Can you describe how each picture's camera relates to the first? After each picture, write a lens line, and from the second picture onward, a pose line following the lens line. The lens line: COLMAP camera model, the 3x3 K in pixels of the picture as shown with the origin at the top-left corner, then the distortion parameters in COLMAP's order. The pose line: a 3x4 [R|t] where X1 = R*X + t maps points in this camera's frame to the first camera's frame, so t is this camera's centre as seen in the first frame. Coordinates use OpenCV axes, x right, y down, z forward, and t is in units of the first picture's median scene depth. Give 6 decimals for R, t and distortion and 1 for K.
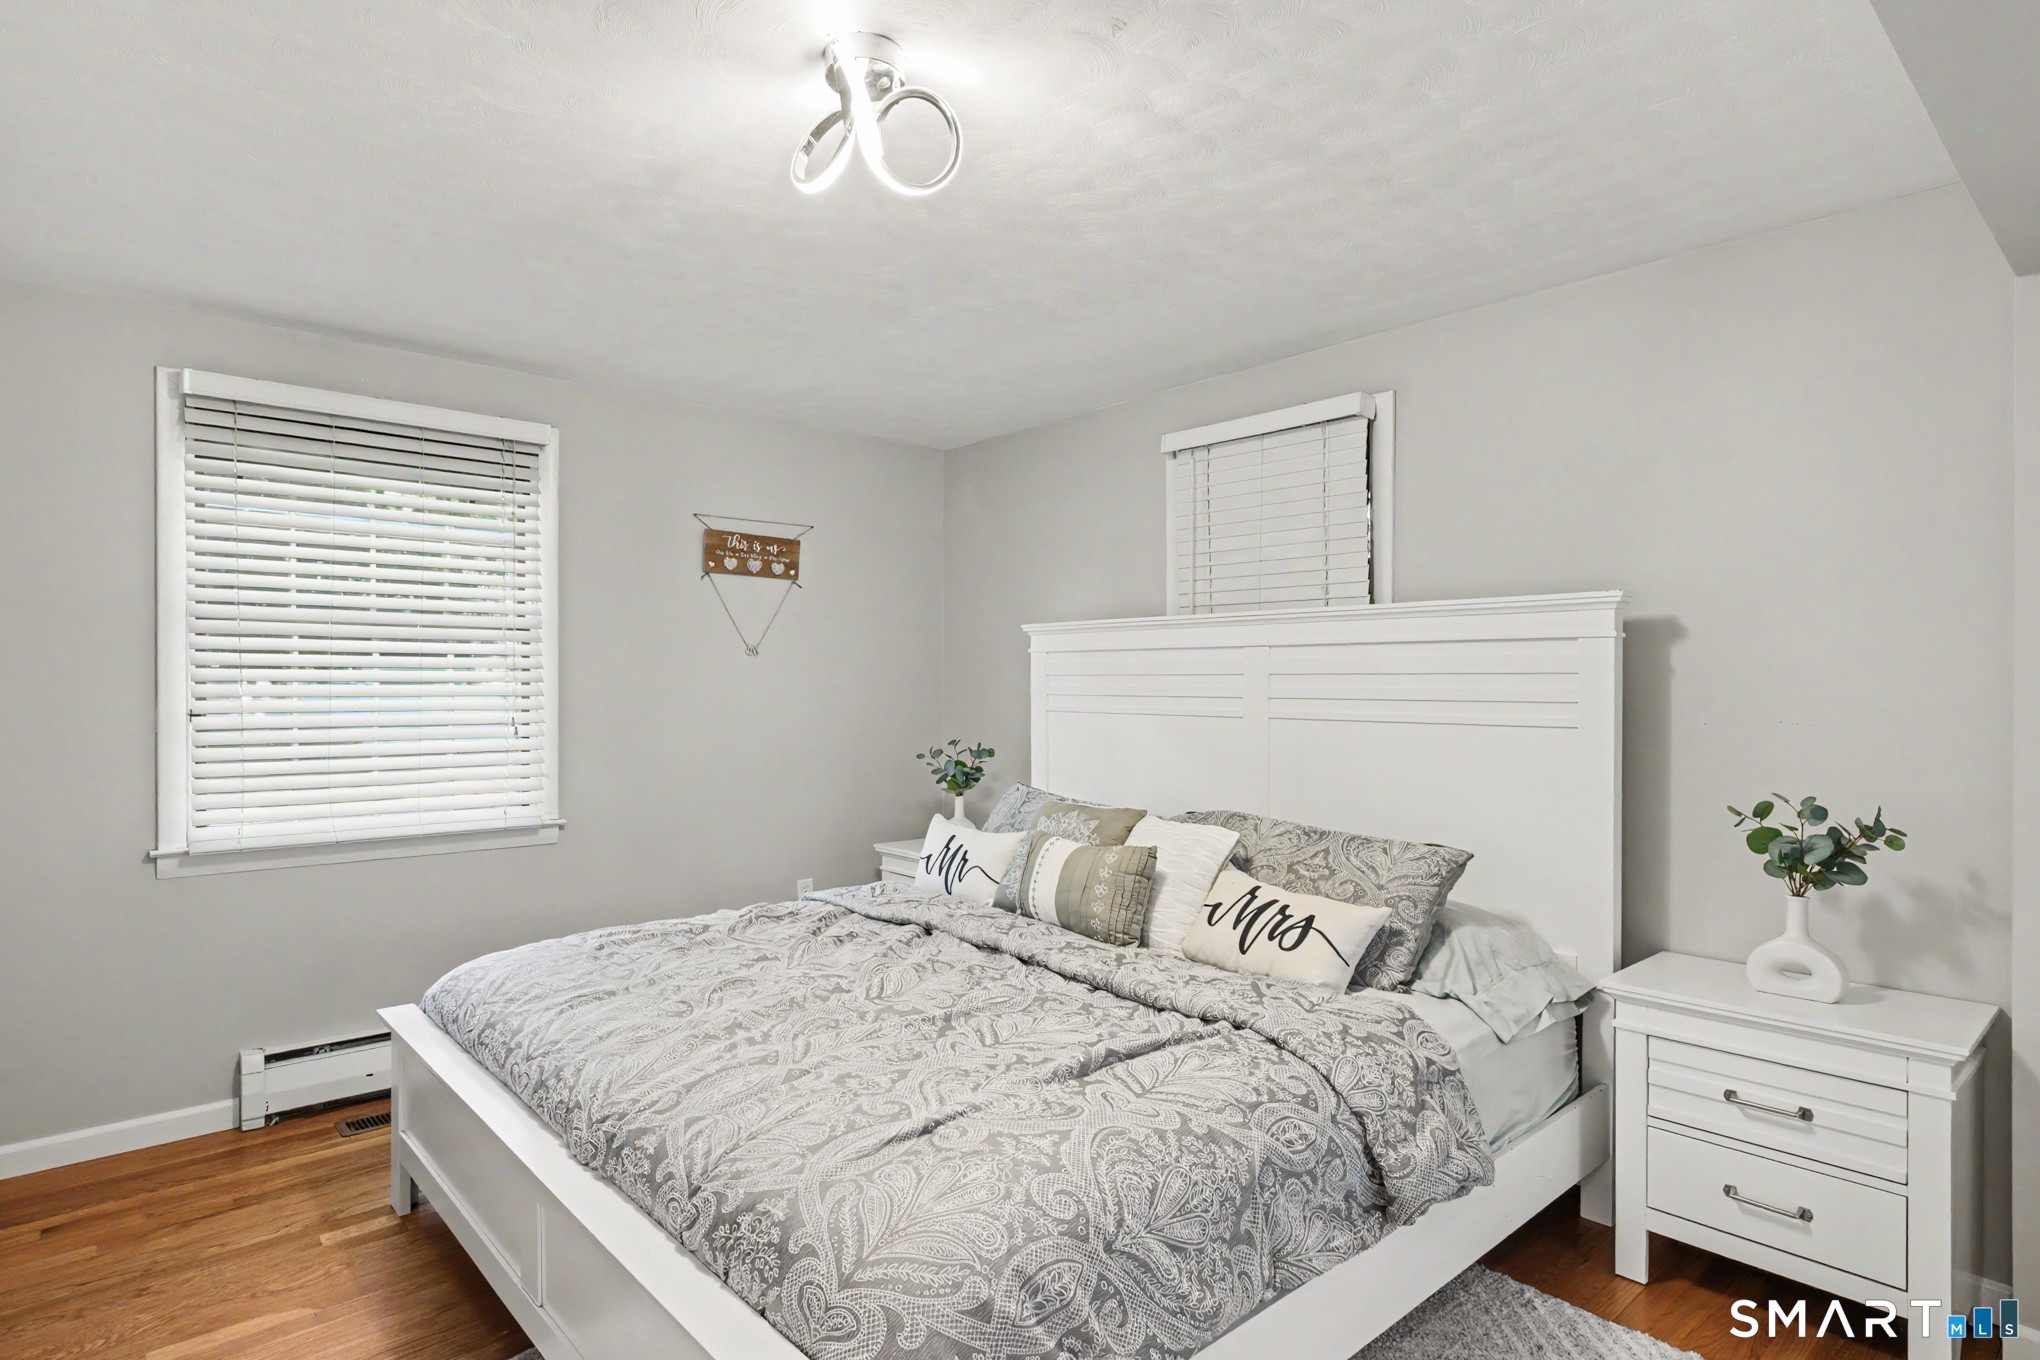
lens RADIAL K [[1073.0, 0, 1012.1], [0, 1073.0, 693.4], [0, 0, 1]] dist [0.001859, 0.000279]
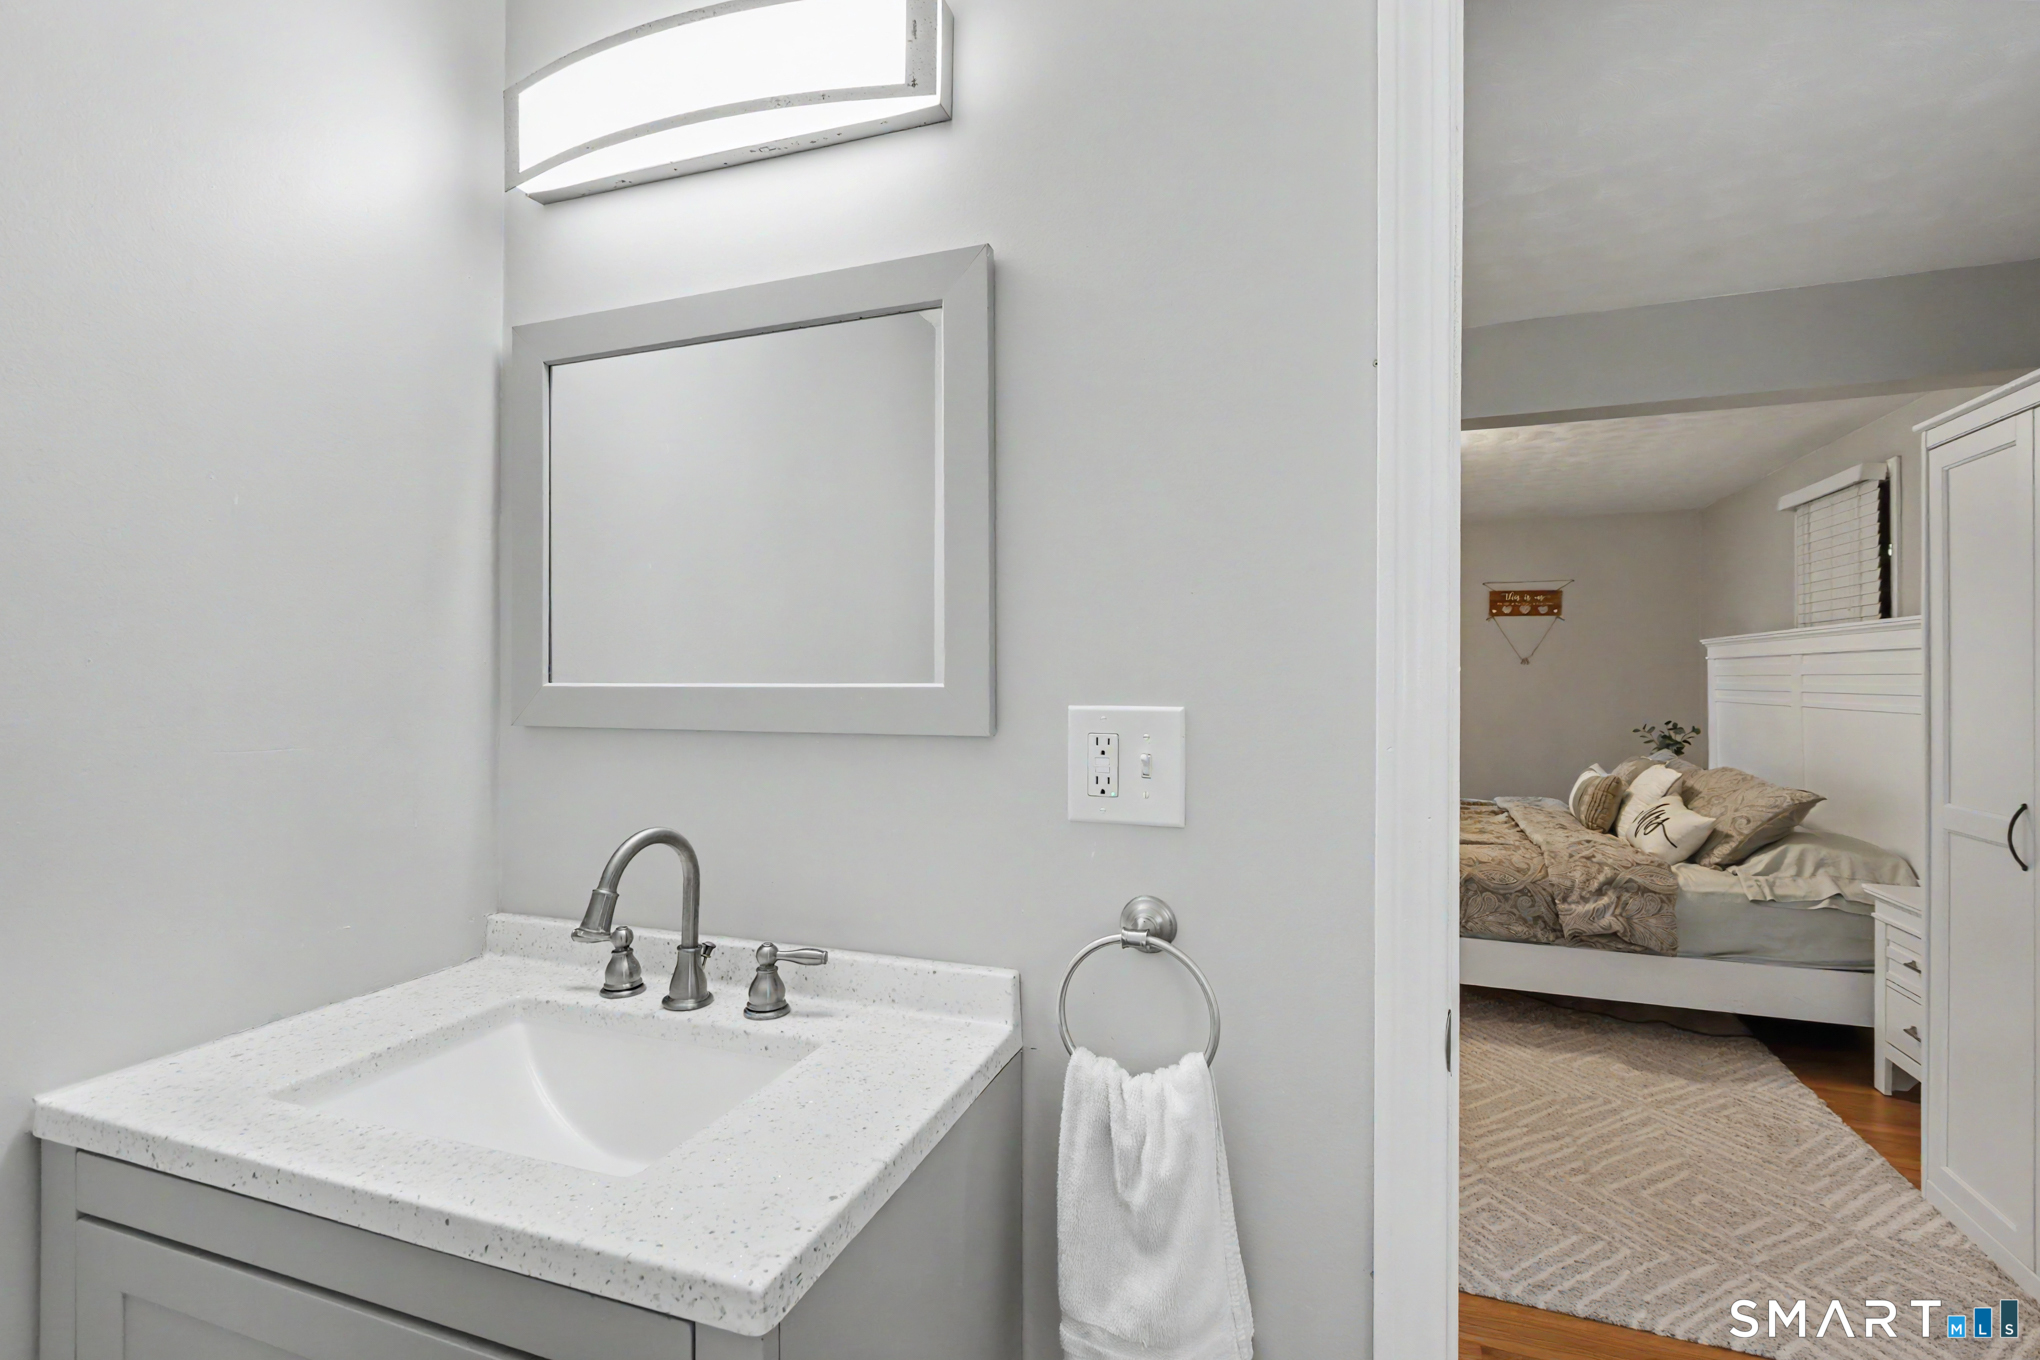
lens RADIAL K [[926.3, 0, 1010.0], [0, 926.3, 671.7], [0, 0, 1]] dist [0.002653, -0.000530]
pose [[0.469174, -0.007465, -0.883074, 0.890483], [-0.010141, 0.999853, -0.013840, 0.005461], [0.883048, 0.015449, 0.469029, -0.499524]]
